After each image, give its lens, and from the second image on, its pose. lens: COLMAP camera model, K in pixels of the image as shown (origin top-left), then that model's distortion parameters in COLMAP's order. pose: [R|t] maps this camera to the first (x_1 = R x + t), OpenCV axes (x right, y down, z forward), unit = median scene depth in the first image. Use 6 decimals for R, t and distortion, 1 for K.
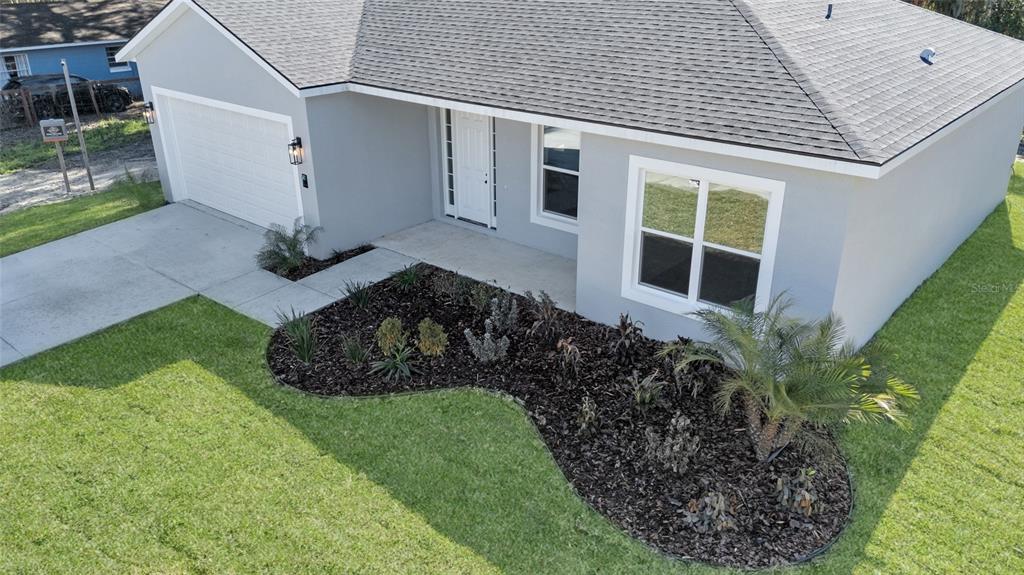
lens RADIAL K [[742.2, 0, 513.7], [0, 742.2, 300.6], [0, 0, 1]] dist [0.024465, 0.000419]
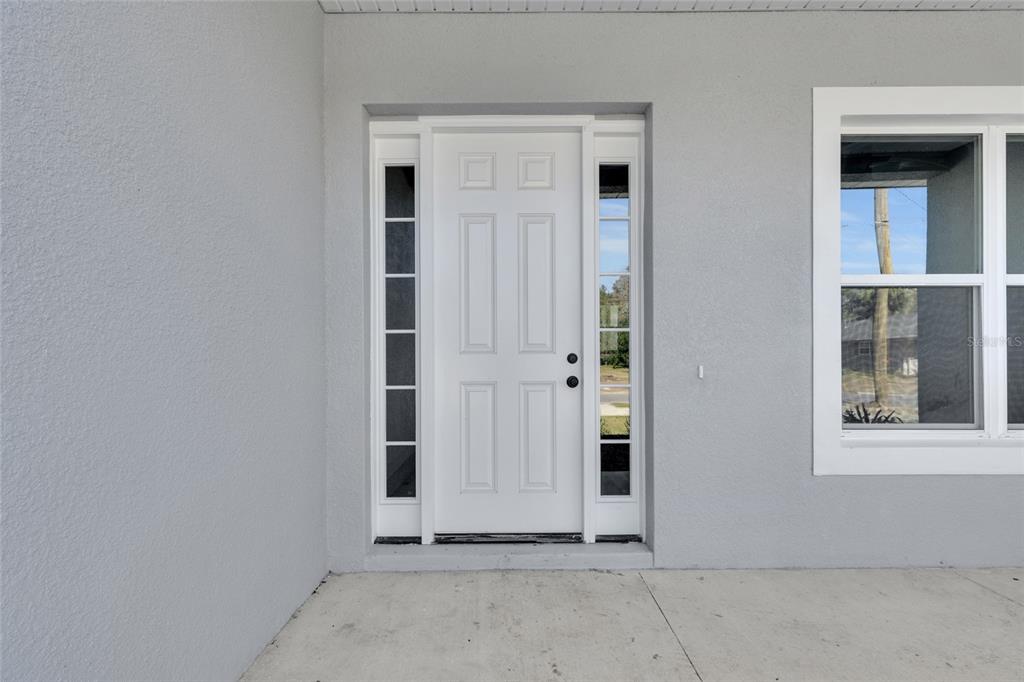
lens RADIAL K [[467.7, 0, 513.8], [0, 467.7, 361.1], [0, 0, 1]] dist [0.002108, 0.000045]
pose [[0.761425, -0.009806, 0.648179, -0.165955], [0.274742, 0.910525, -0.308968, -0.110975], [-0.587153, 0.413338, 0.695991, 0.843024]]
